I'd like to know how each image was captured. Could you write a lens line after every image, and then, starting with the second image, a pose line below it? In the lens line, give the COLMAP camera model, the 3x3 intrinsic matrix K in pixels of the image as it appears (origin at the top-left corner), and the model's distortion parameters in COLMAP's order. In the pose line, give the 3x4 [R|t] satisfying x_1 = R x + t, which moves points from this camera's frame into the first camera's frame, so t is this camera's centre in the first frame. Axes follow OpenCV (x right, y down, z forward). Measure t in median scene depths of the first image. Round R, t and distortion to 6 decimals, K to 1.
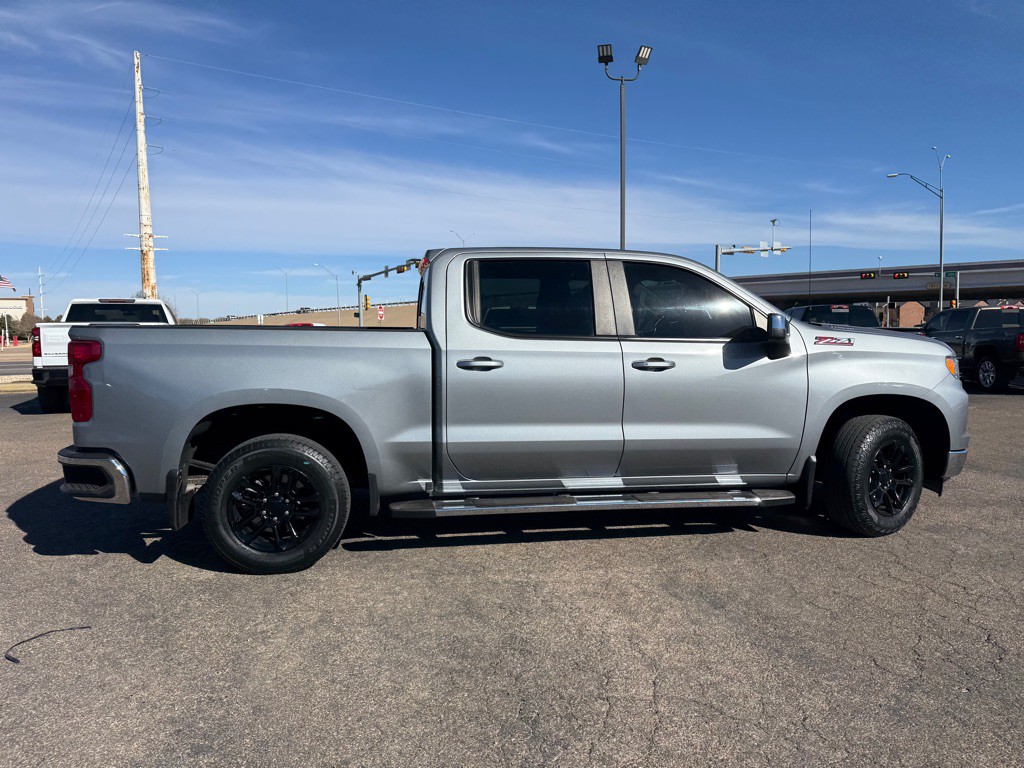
lens RADIAL K [[723.9, 0, 516.8], [0, 723.9, 394.2], [0, 0, 1]] dist [0.096812, -0.144301]
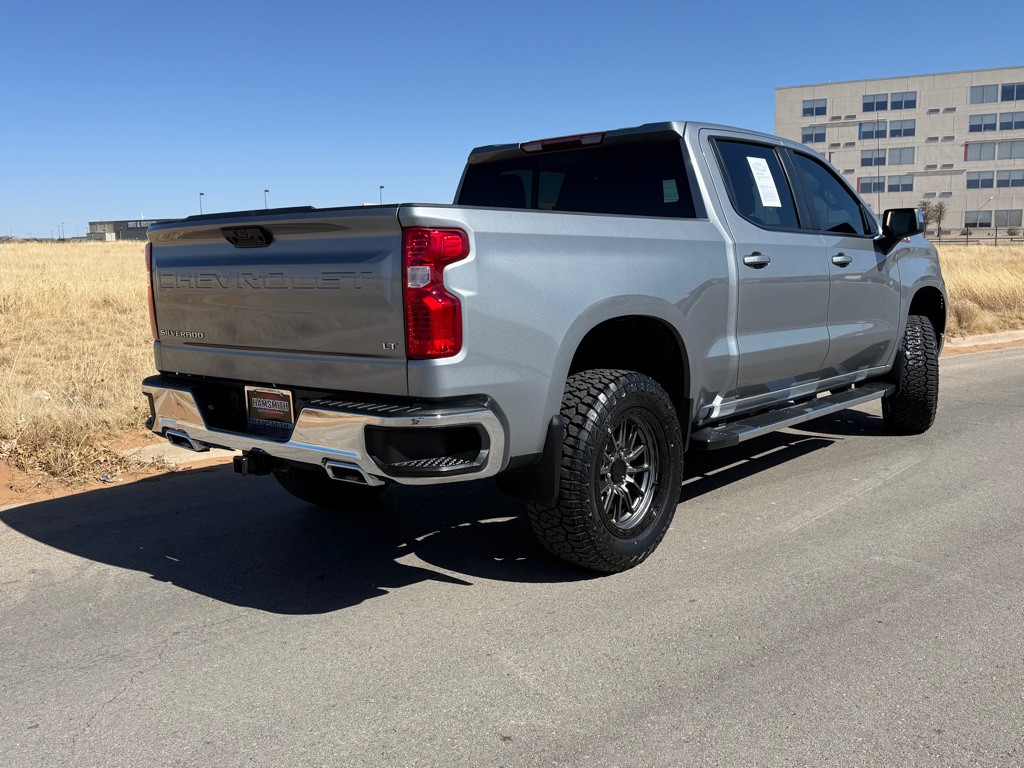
lens RADIAL K [[955.0, 0, 512.0], [0, 955.0, 384.0], [0, 0, 1]] dist [0.078877, 0.003004]
pose [[0.760397, -0.096330, 0.642275, -0.938462], [0.085656, 0.995175, 0.047850, 0.023659], [-0.643785, 0.018630, 0.764979, 0.295536]]
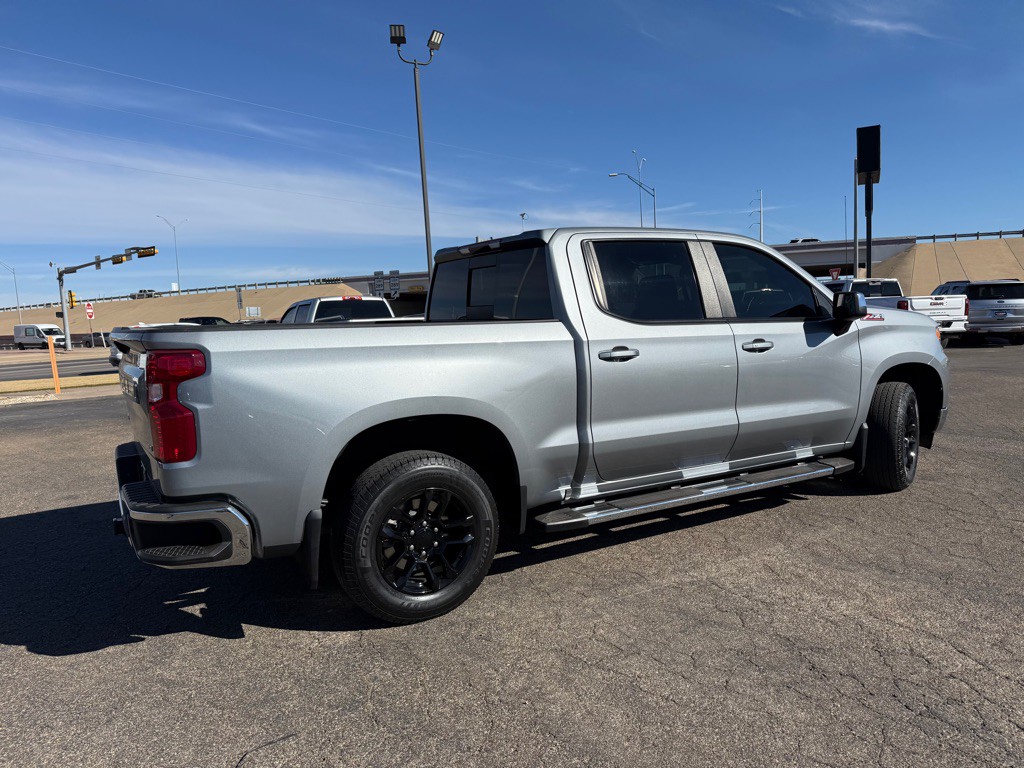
lens RADIAL K [[723.9, 0, 516.8], [0, 723.9, 394.2], [0, 0, 1]] dist [0.096812, -0.144301]
pose [[0.928336, -0.072545, 0.364596, -0.473958], [0.068267, 0.997363, 0.024626, -0.020887], [-0.365421, 0.002028, 0.930840, 0.176523]]
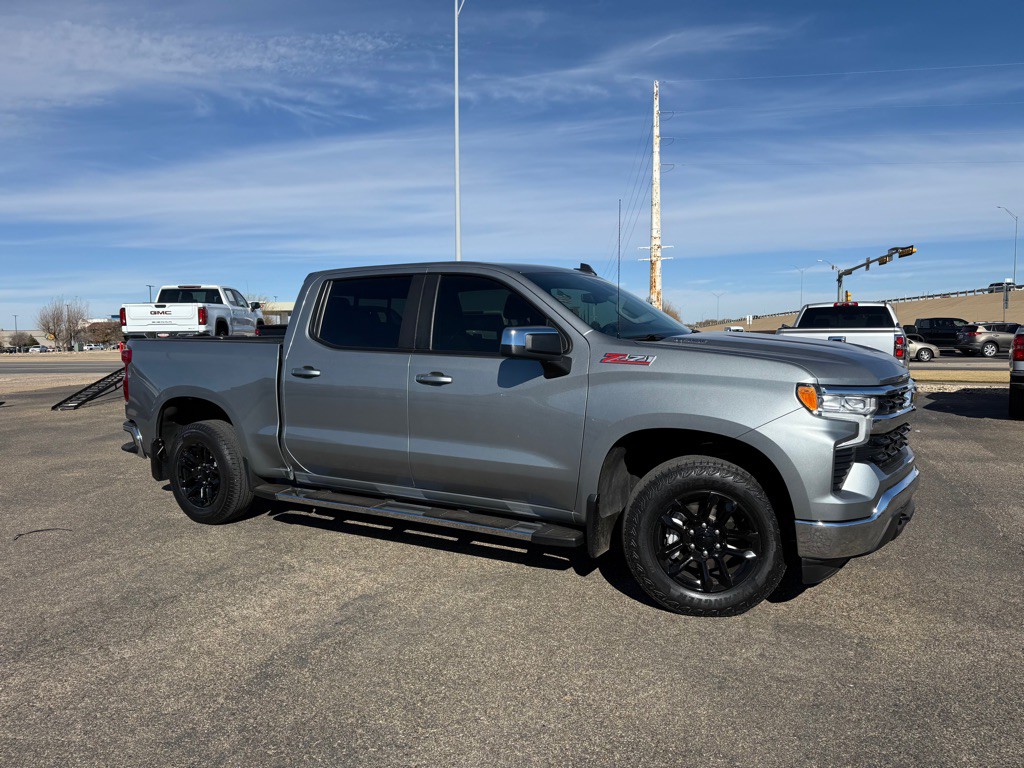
lens RADIAL K [[723.9, 0, 516.8], [0, 723.9, 394.2], [0, 0, 1]] dist [0.096812, -0.144301]
pose [[0.757449, 0.051488, -0.650861, 0.887858], [-0.050471, 0.998520, 0.020254, -0.044373], [0.650941, 0.017508, 0.758927, 0.316416]]
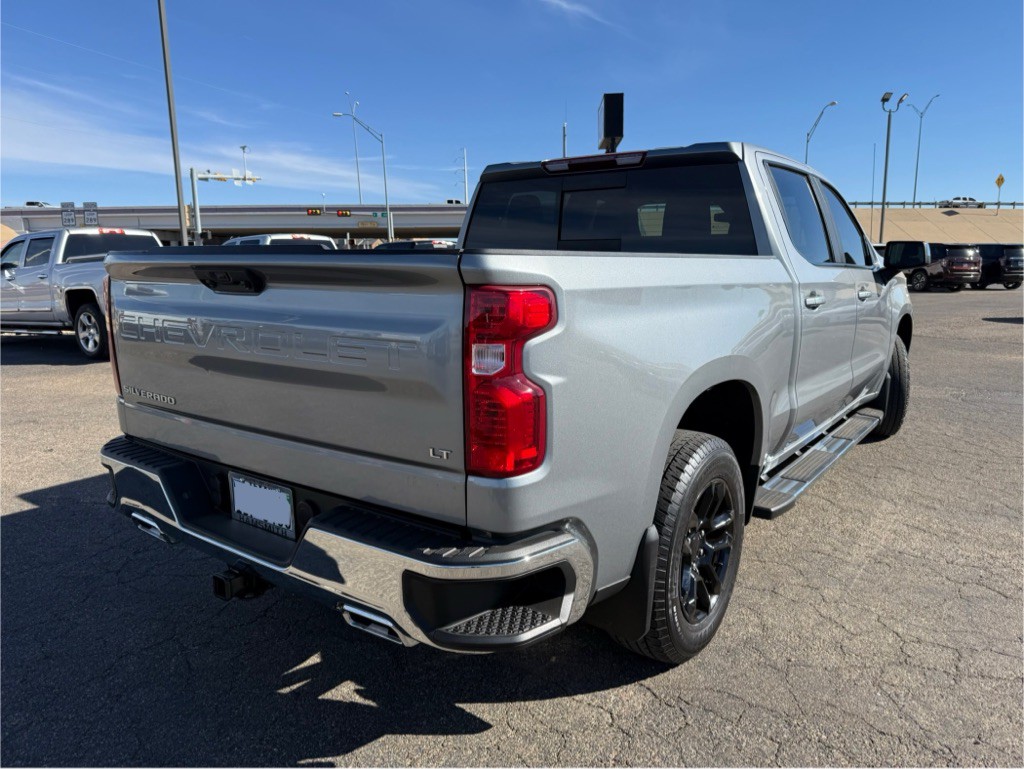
lens RADIAL K [[734.7, 0, 516.7], [0, 734.7, 392.7], [0, 0, 1]] dist [0.014823, -0.000084]
pose [[0.707676, -0.128375, 0.694777, -0.774080], [0.070587, 0.991281, 0.111264, -0.049412], [-0.703002, -0.029697, 0.710567, 0.609701]]
